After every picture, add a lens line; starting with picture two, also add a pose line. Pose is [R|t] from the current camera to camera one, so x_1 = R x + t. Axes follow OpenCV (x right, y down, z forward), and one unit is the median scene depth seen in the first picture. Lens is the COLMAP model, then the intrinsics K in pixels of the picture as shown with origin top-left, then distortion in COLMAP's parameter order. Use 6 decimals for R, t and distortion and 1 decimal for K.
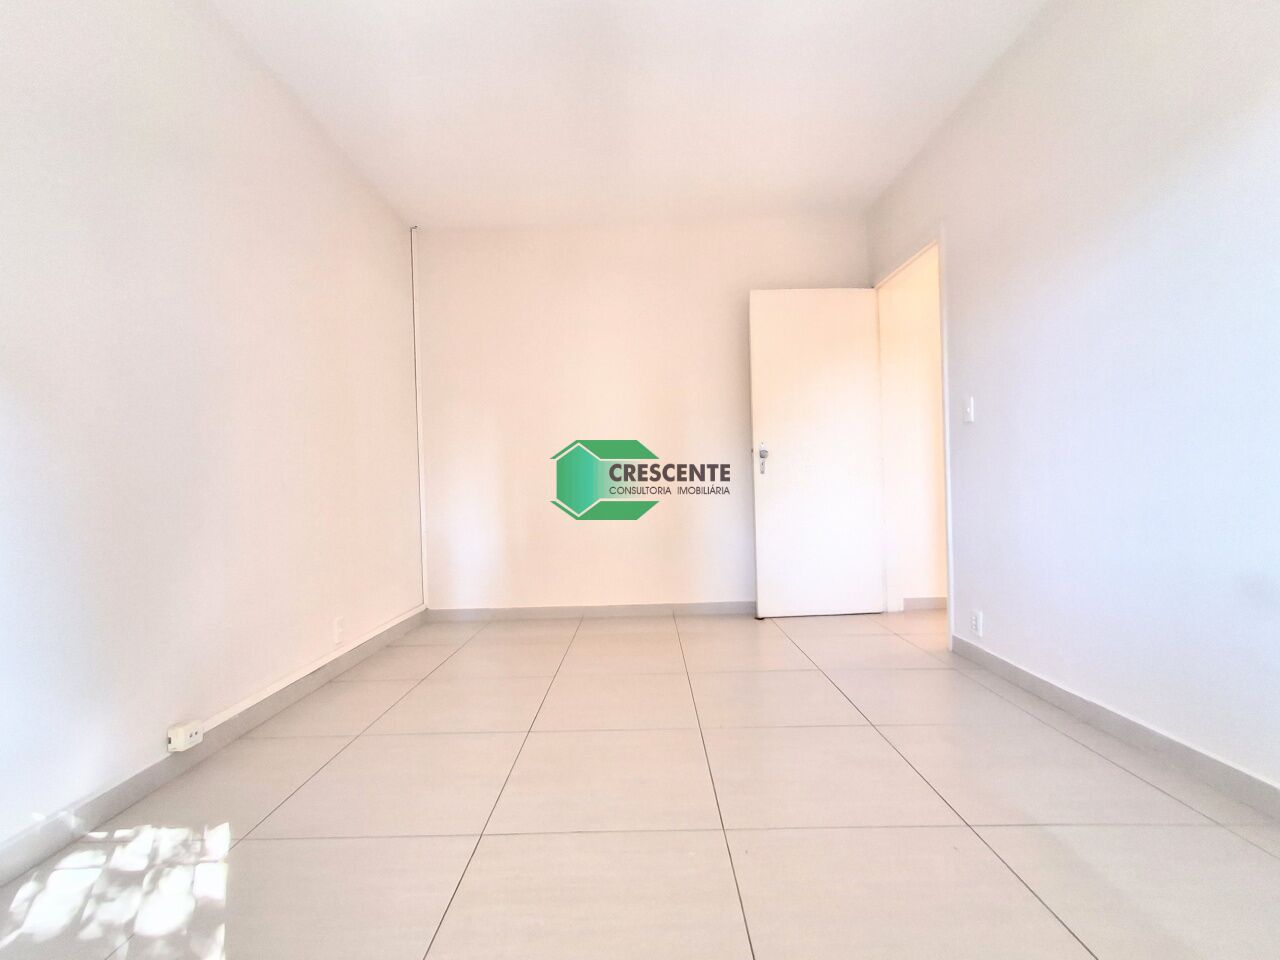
lens RADIAL K [[575.6, 0, 640.0], [0, 575.6, 480.0], [0, 0, 1]] dist [0.000561, 0.000007]
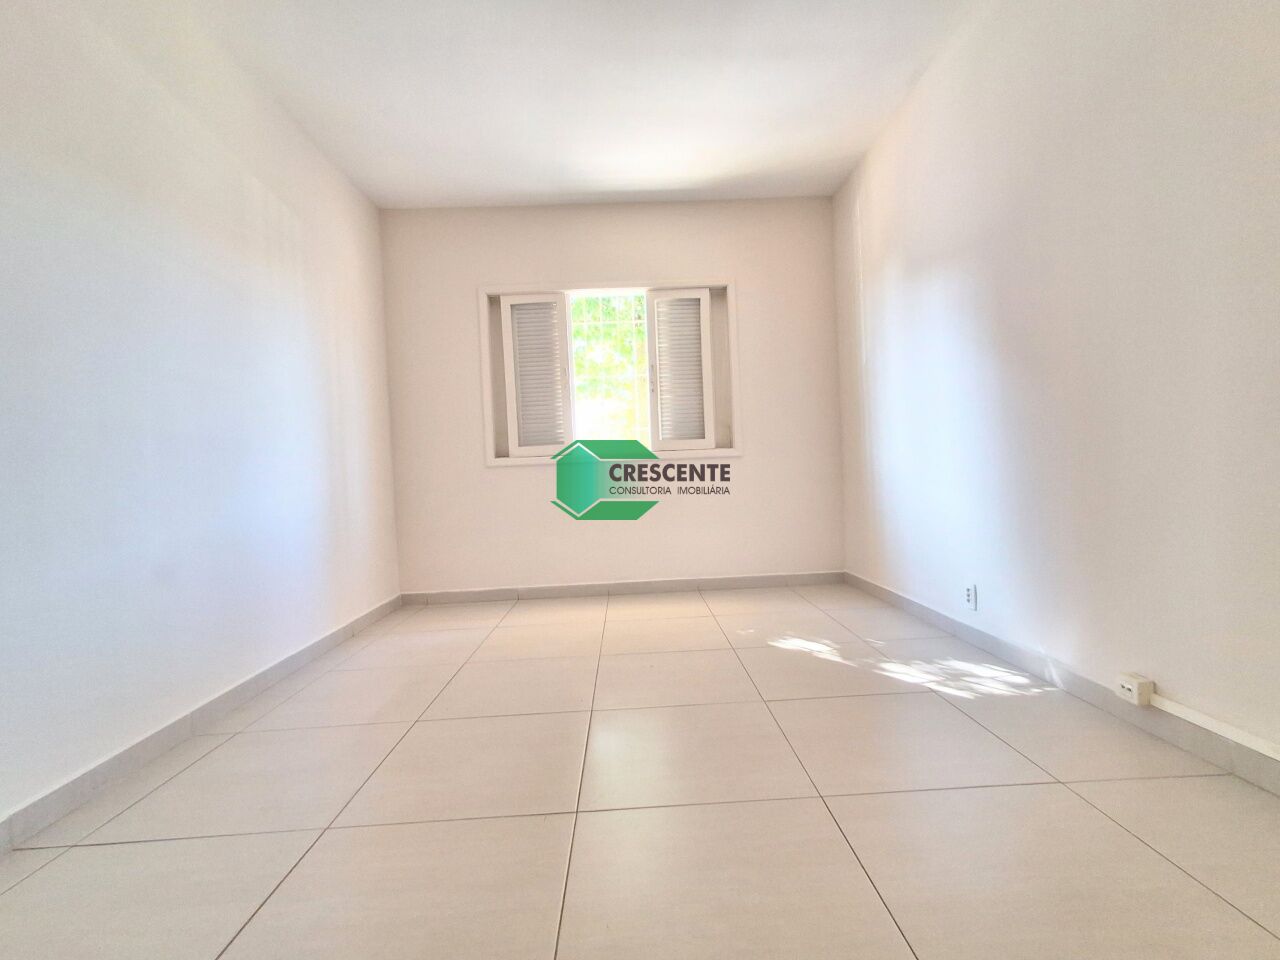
lens RADIAL K [[575.6, 0, 640.0], [0, 575.6, 480.0], [0, 0, 1]] dist [0.000561, 0.000007]
pose [[-0.997352, 0.067267, -0.027646, 0.037951], [0.067052, 0.997712, 0.008630, 0.043833], [0.028163, 0.006754, -0.999581, 2.440081]]
